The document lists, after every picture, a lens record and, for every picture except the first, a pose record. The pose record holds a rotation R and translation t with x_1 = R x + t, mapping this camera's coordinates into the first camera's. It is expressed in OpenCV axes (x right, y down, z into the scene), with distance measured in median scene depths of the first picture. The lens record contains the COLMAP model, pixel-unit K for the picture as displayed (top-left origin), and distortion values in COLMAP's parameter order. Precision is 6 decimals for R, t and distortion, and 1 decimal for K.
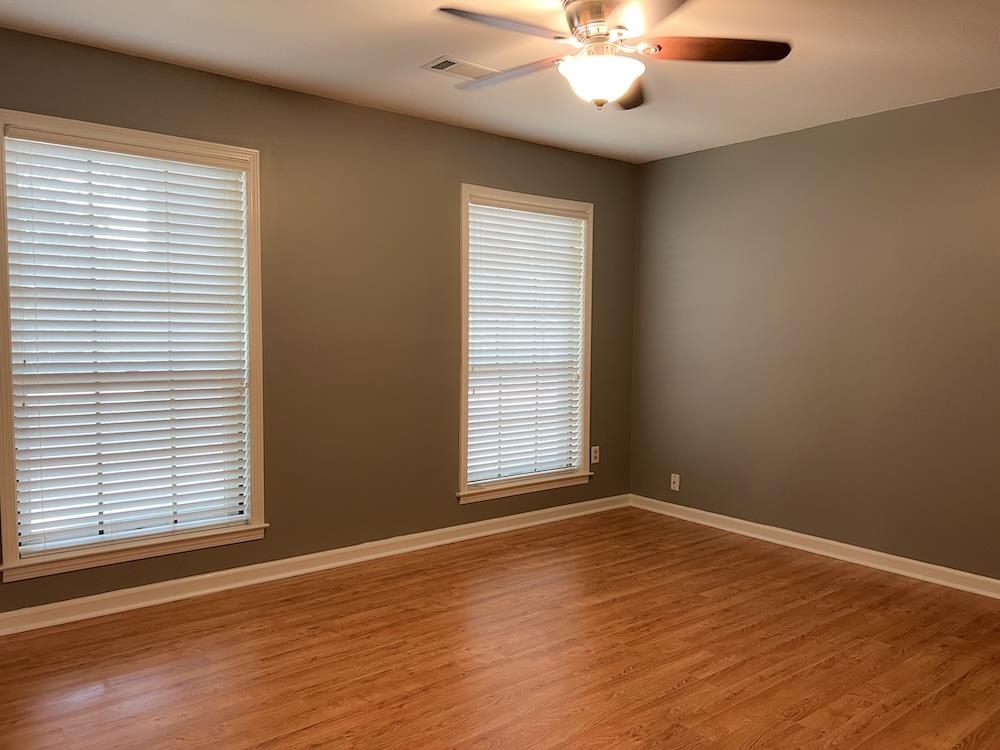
lens RADIAL K [[753.1, 0, 506.3], [0, 753.1, 378.1], [0, 0, 1]] dist [0.123334, -0.192475]
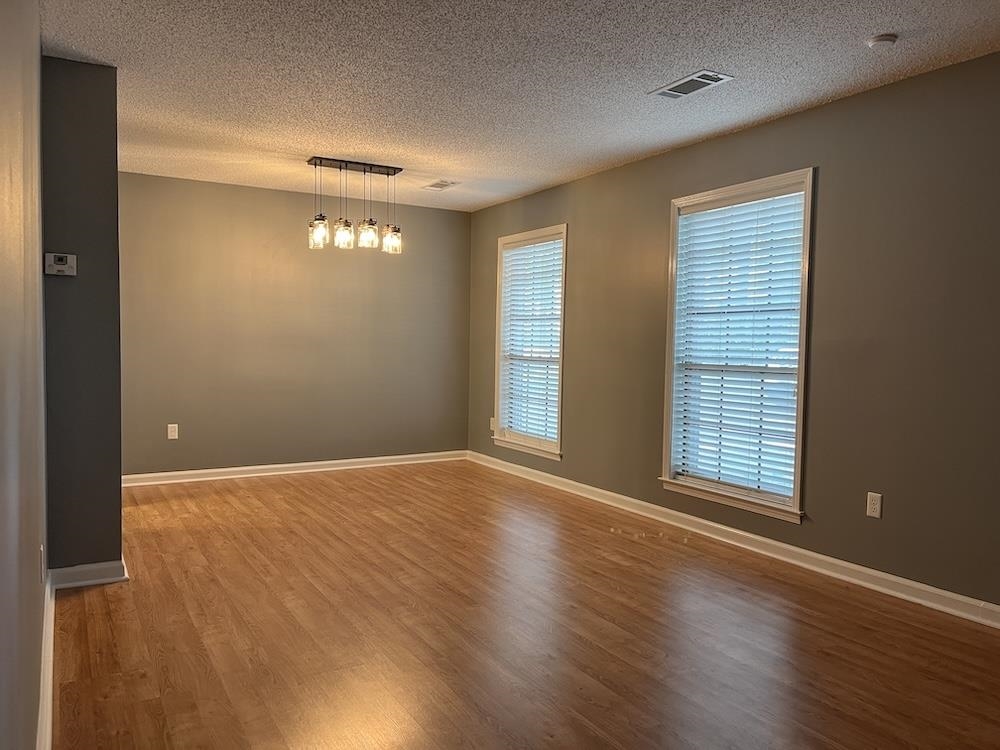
lens RADIAL K [[753.1, 0, 506.3], [0, 753.1, 378.1], [0, 0, 1]] dist [0.123334, -0.192475]
pose [[-0.147953, 0.038043, -0.988262, 1.280080], [-0.078343, 0.995669, 0.050057, -0.038204], [0.985887, 0.084829, -0.144331, 1.106818]]
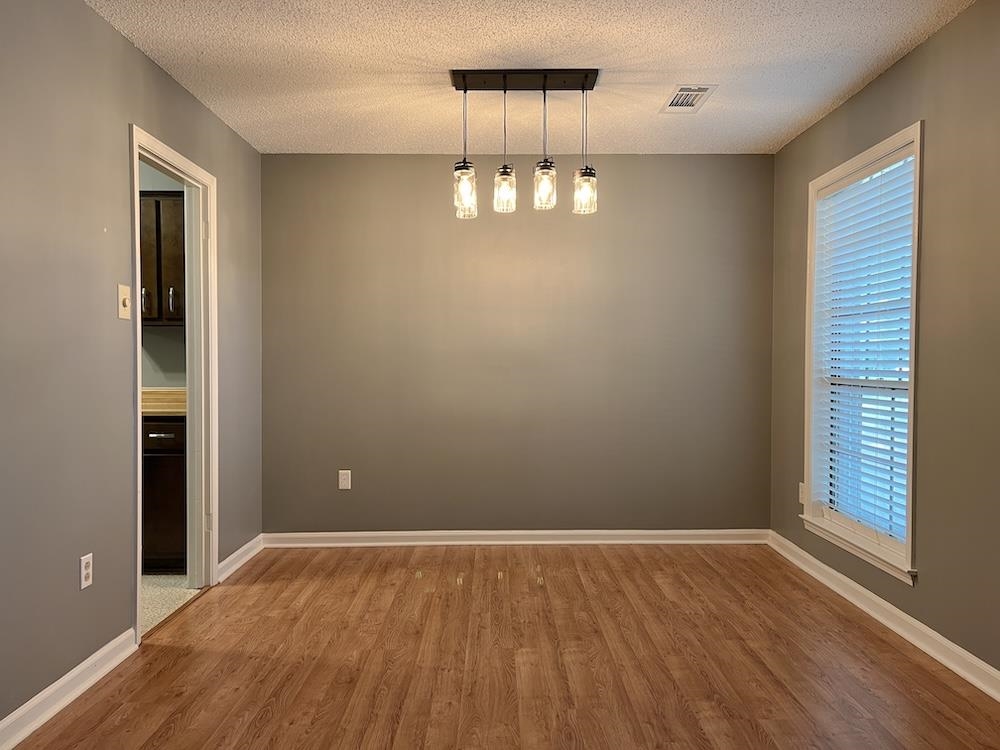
lens RADIAL K [[753.1, 0, 506.3], [0, 753.1, 378.1], [0, 0, 1]] dist [0.123334, -0.192475]
pose [[-0.613175, 0.008761, -0.789898, 0.888494], [-0.052387, 0.997286, 0.051728, -0.036355], [0.788208, 0.073099, -0.611052, 1.131218]]
